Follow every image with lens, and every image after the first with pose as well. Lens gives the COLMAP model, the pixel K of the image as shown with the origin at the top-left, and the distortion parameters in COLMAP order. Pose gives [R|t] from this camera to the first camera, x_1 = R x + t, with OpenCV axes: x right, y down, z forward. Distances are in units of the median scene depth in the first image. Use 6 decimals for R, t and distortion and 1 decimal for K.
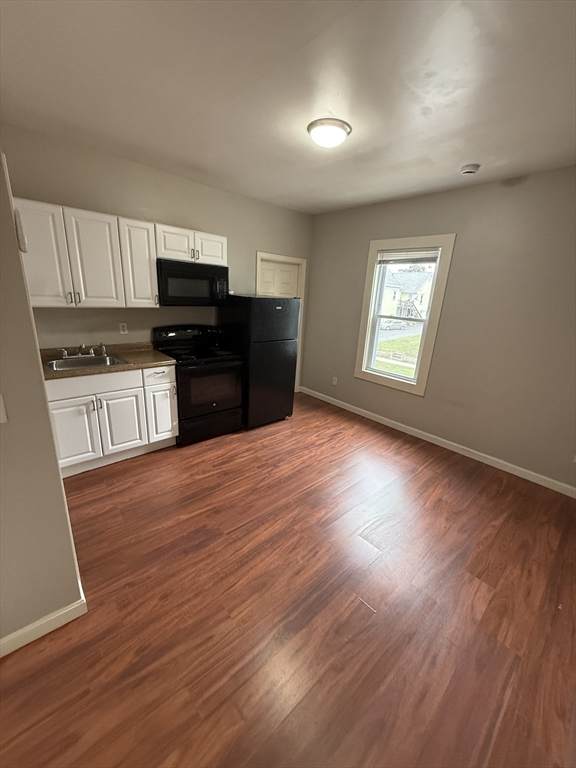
lens RADIAL K [[308.2, 0, 286.7], [0, 308.2, 384.0], [0, 0, 1]] dist [-0.004498, 0.000356]
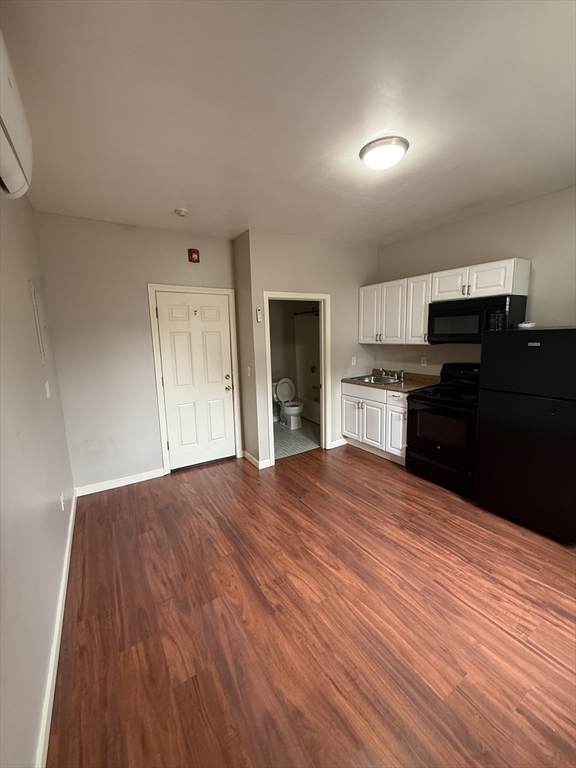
lens RADIAL K [[308.2, 0, 286.6], [0, 308.2, 382.9], [0, 0, 1]] dist [-0.004498, 0.000356]
pose [[-0.186258, 0.108755, -0.976463, 0.800243], [-0.263513, 0.951912, 0.156285, -0.155093], [0.946503, 0.286420, -0.148643, 0.721907]]
